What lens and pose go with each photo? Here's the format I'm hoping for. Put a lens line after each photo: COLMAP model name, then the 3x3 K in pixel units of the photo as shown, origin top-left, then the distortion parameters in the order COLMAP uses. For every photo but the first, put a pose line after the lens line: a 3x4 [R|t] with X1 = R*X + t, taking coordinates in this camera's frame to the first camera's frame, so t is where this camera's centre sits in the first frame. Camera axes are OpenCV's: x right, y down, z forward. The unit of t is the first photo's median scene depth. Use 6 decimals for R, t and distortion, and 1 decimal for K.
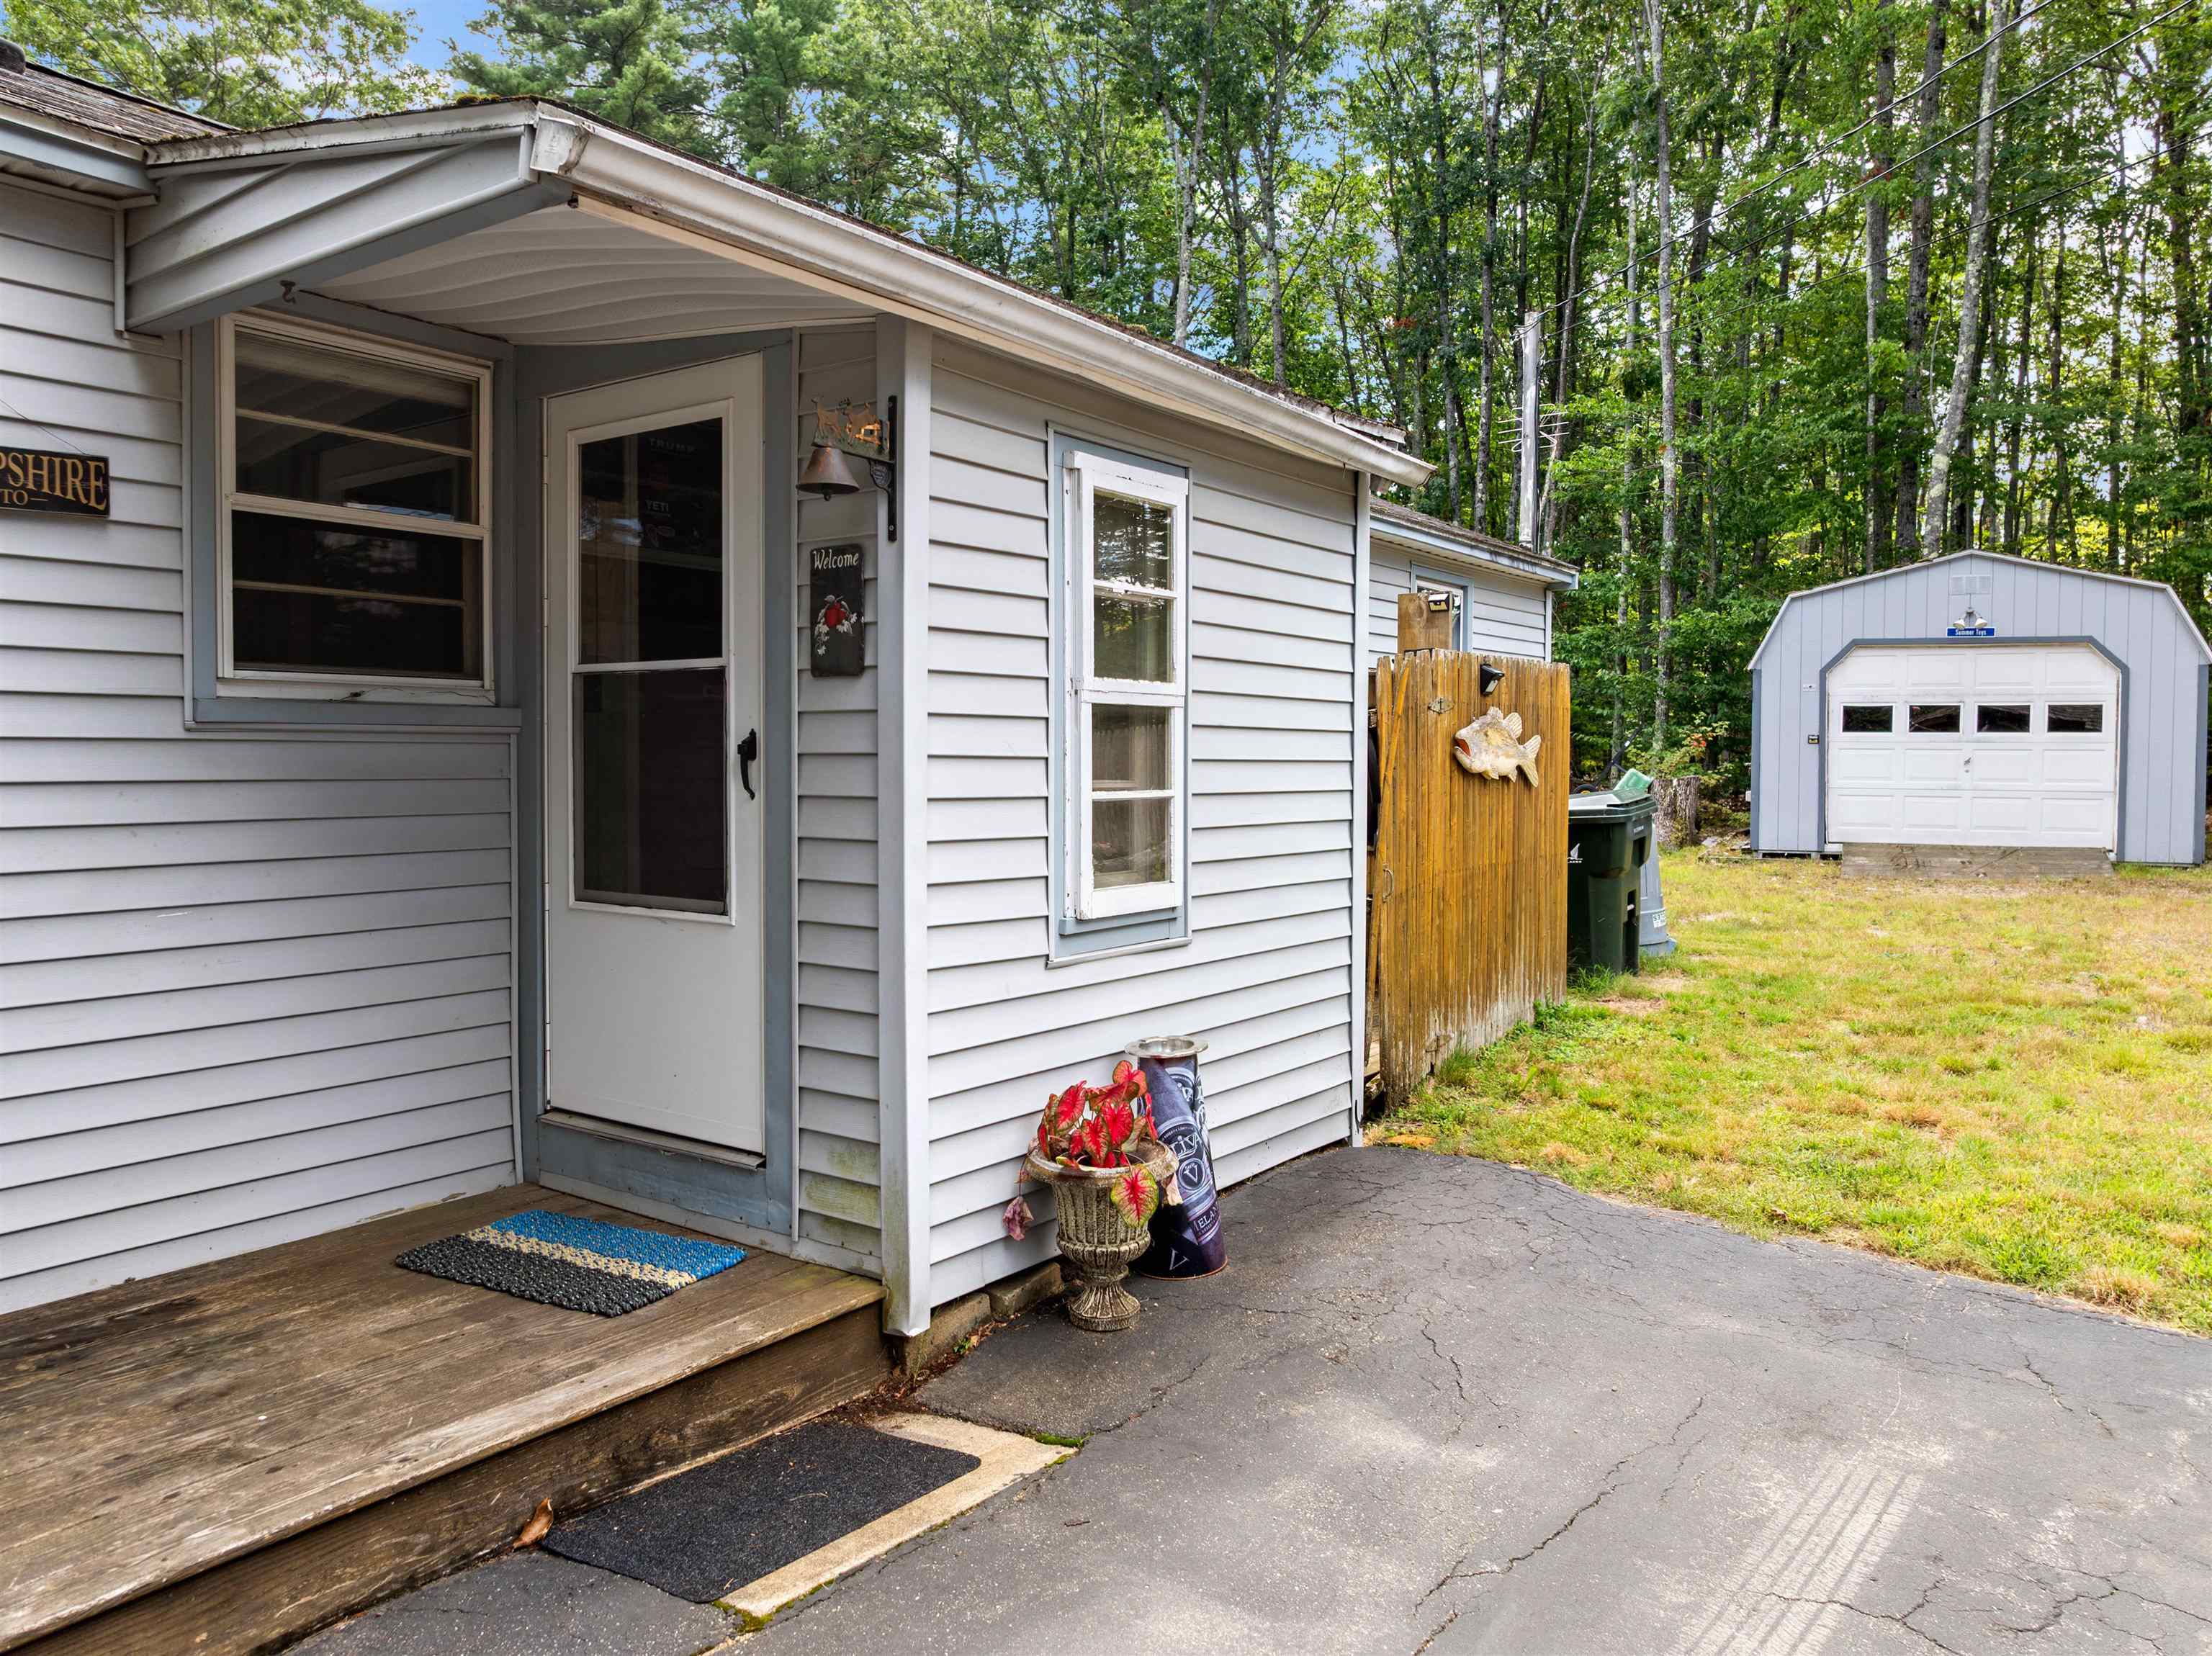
lens RADIAL K [[1559.9, 0, 1104.1], [0, 1559.9, 825.7], [0, 0, 1]] dist [-0.044788, 0.019784]
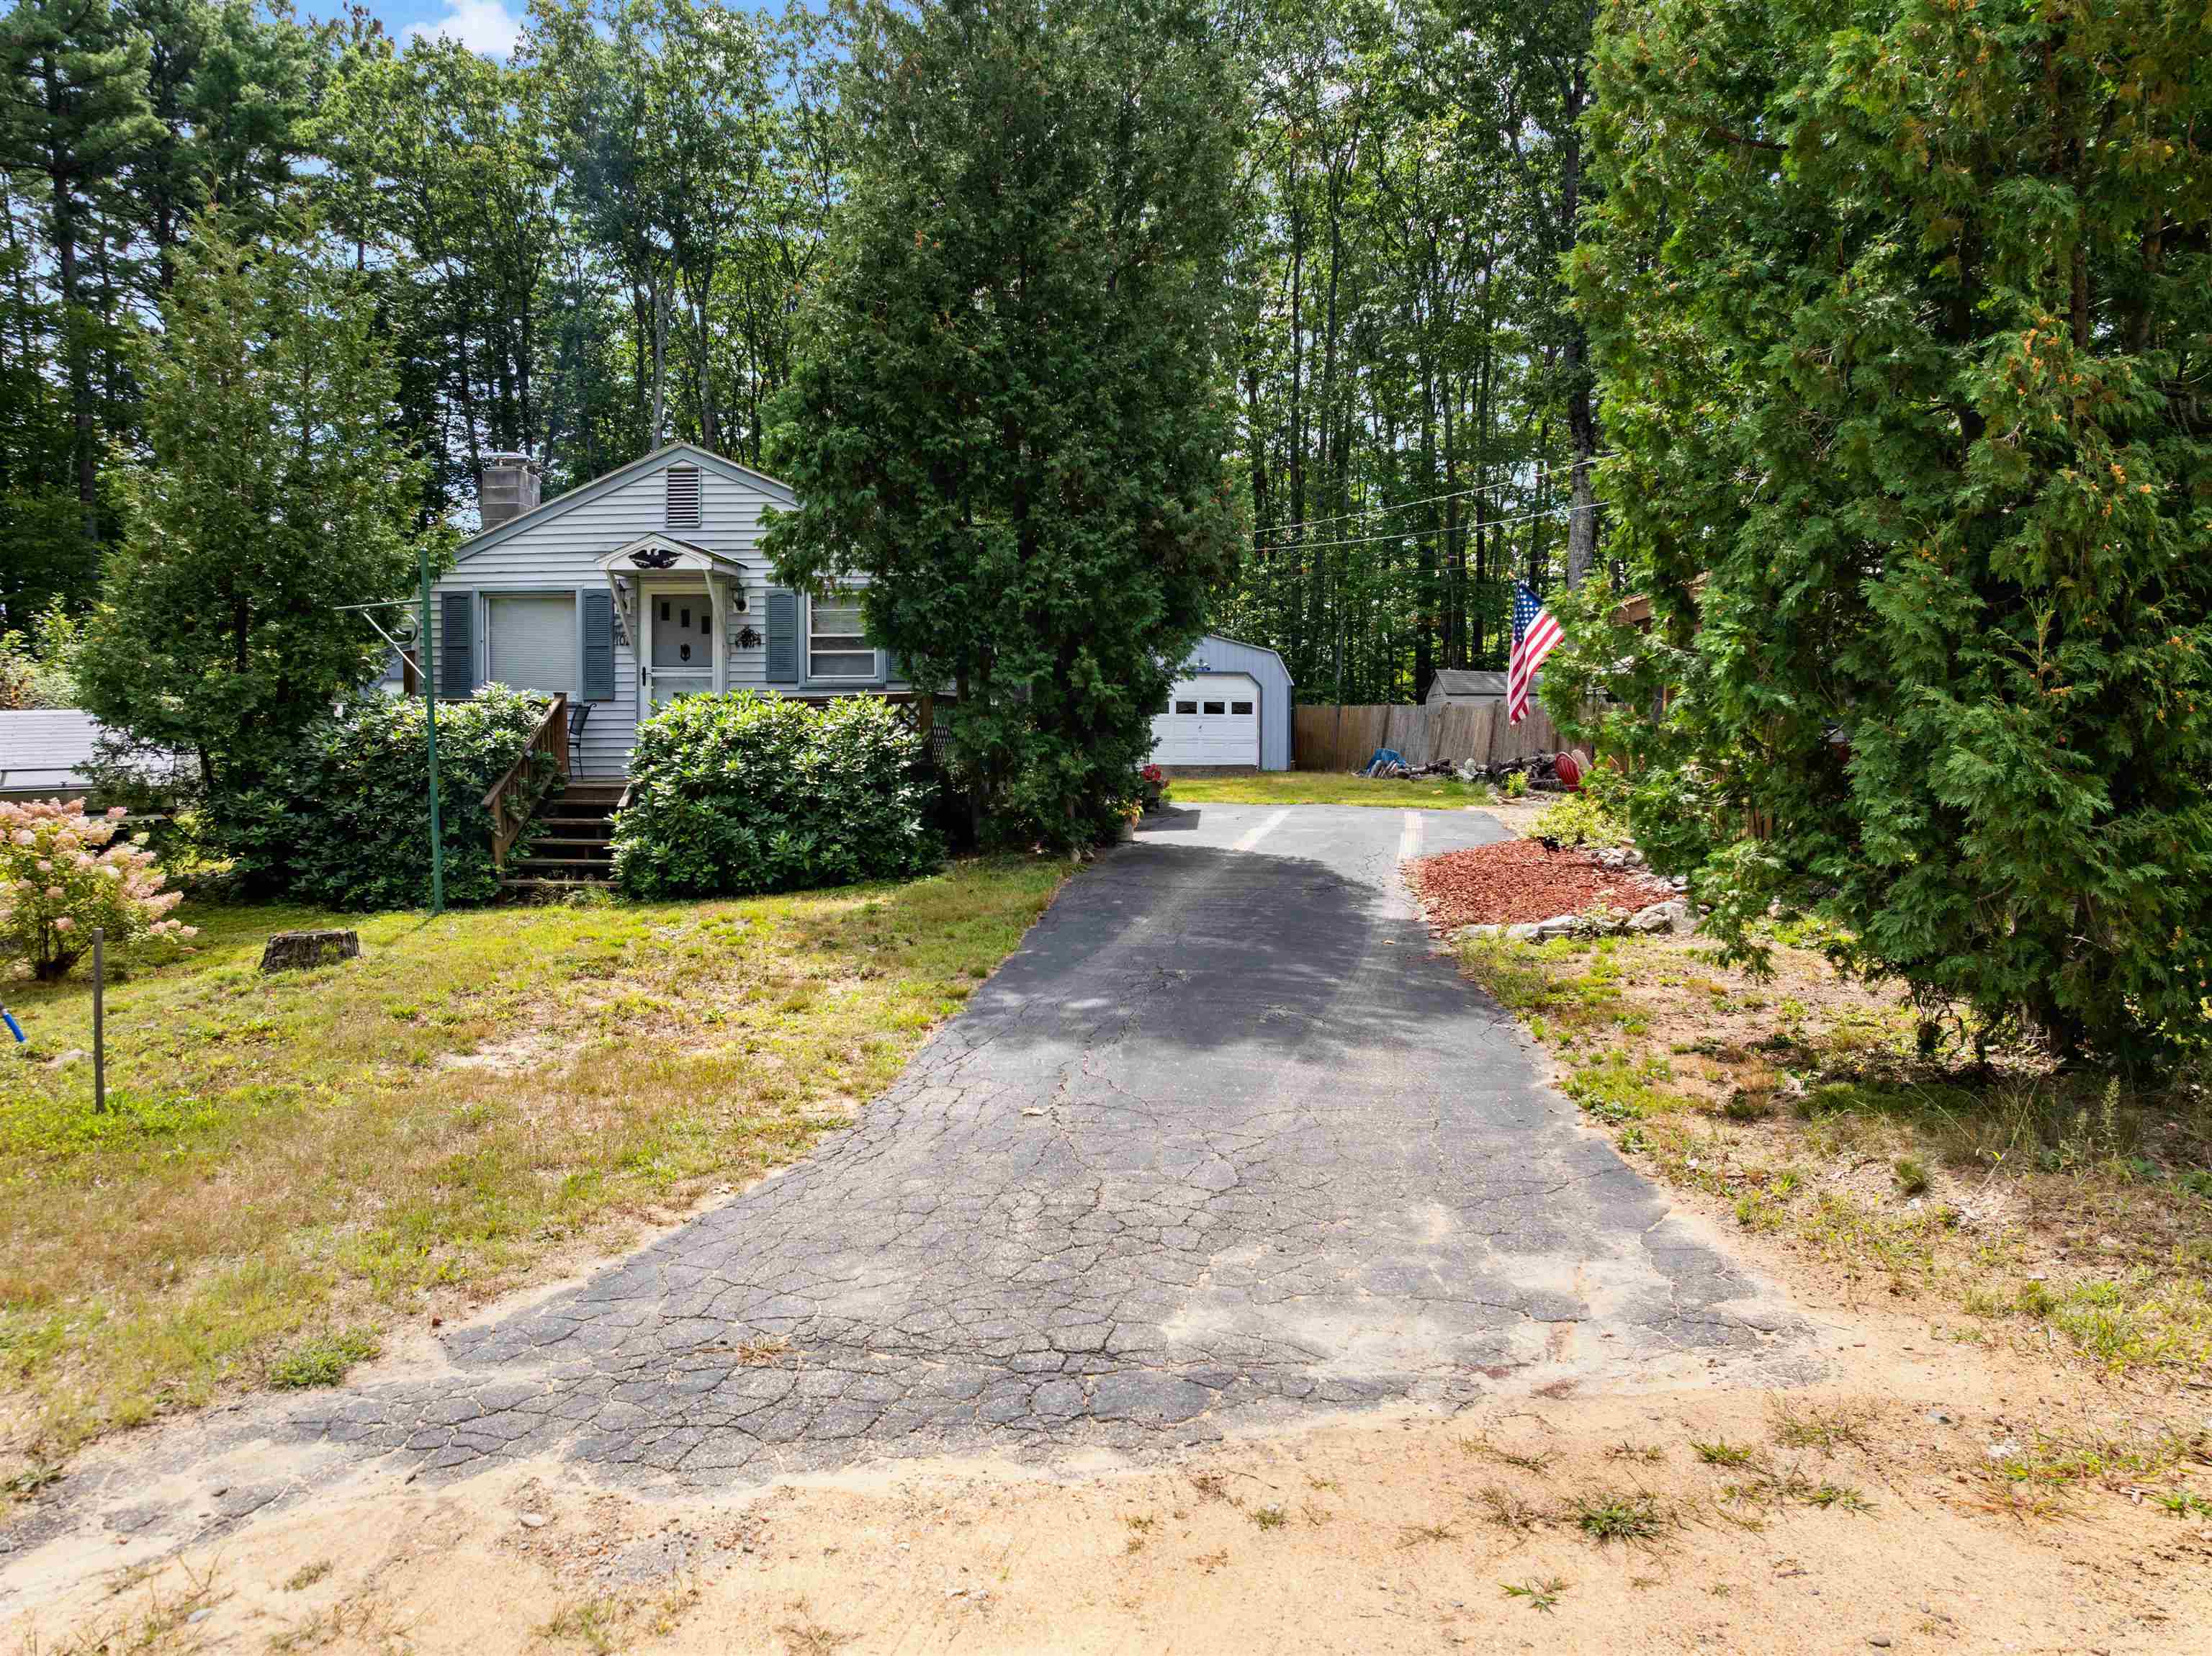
lens RADIAL K [[1559.9, 0, 1103.0], [0, 1559.9, 814.8], [0, 0, 1]] dist [-0.044788, 0.019784]
pose [[0.887304, -0.025854, 0.460460, -0.608370], [0.022104, 0.999664, 0.013535, 0.051428], [-0.460655, -0.001832, 0.887577, -0.939342]]
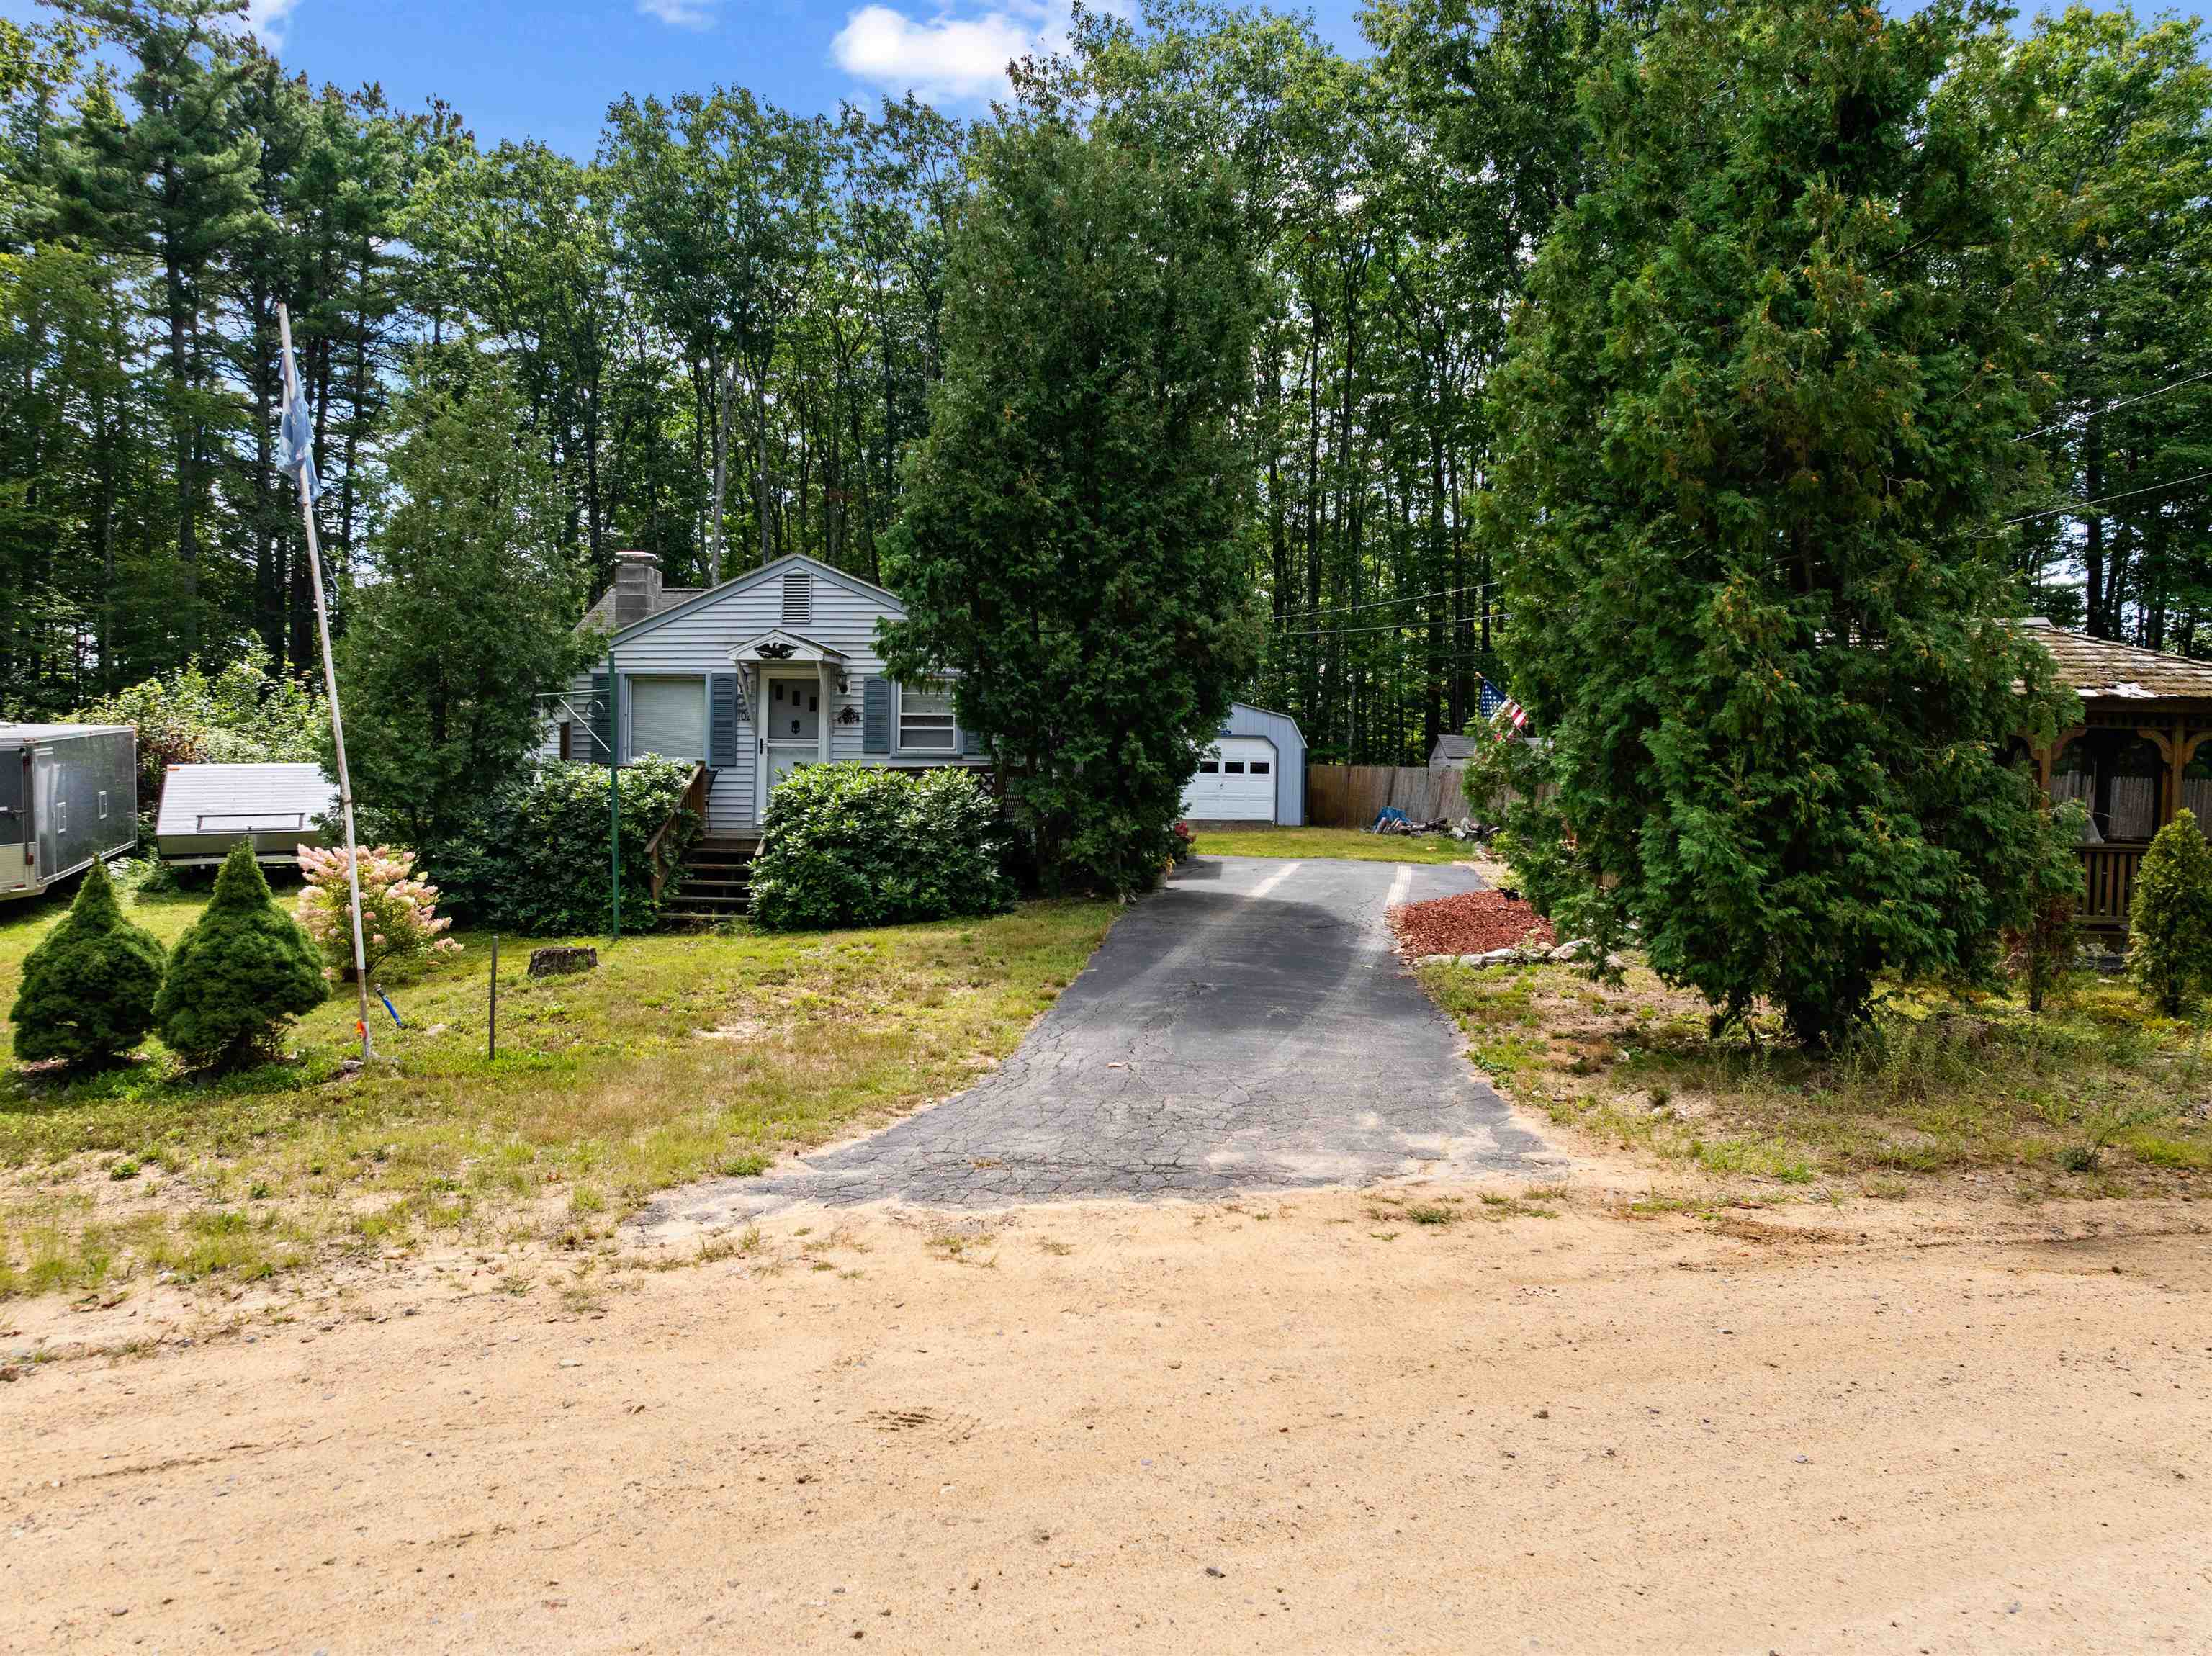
lens RADIAL K [[1559.9, 0, 1093.4], [0, 1559.9, 830.6], [0, 0, 1]] dist [-0.044788, 0.019784]
pose [[0.895558, -0.006448, 0.444897, -0.724305], [0.010657, 0.999919, -0.006959, 0.045406], [-0.444816, 0.010973, 0.895555, -1.125329]]
